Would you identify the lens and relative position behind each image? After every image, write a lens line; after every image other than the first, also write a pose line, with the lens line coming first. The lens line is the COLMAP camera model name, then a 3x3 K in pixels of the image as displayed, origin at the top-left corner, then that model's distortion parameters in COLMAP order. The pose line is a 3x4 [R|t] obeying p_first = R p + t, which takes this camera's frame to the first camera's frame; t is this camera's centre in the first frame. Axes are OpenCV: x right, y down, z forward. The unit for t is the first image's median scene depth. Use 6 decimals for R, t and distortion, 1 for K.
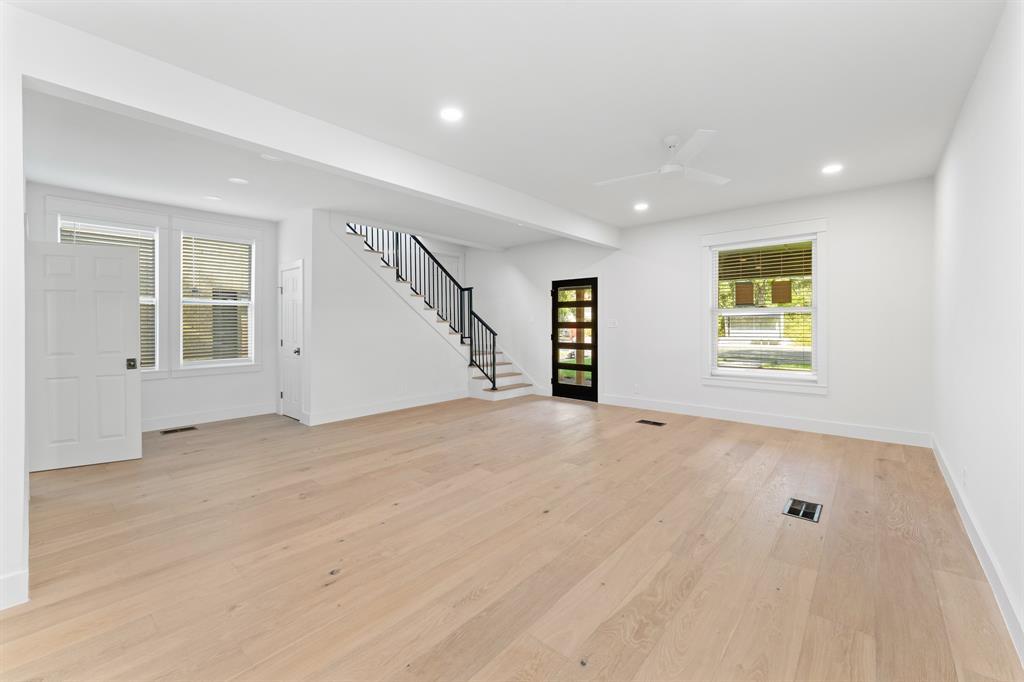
lens RADIAL K [[417.3, 0, 512.9], [0, 417.3, 325.8], [0, 0, 1]] dist [0.000892, 0.000088]
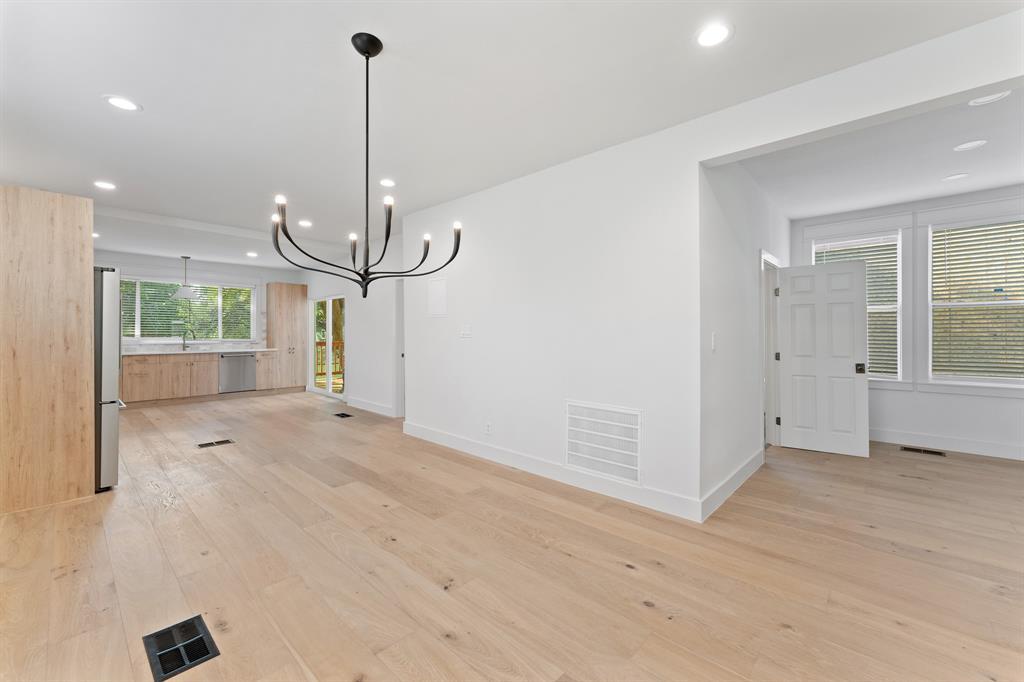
lens RADIAL K [[415.7, 0, 509.2], [0, 415.7, 335.2], [0, 0, 1]] dist [0.001771, 0.000316]
pose [[-0.043883, 0.006438, -0.999016, 0.143554], [-0.001131, 0.999978, 0.006493, -0.001835], [0.999036, 0.001415, -0.043874, 0.180446]]
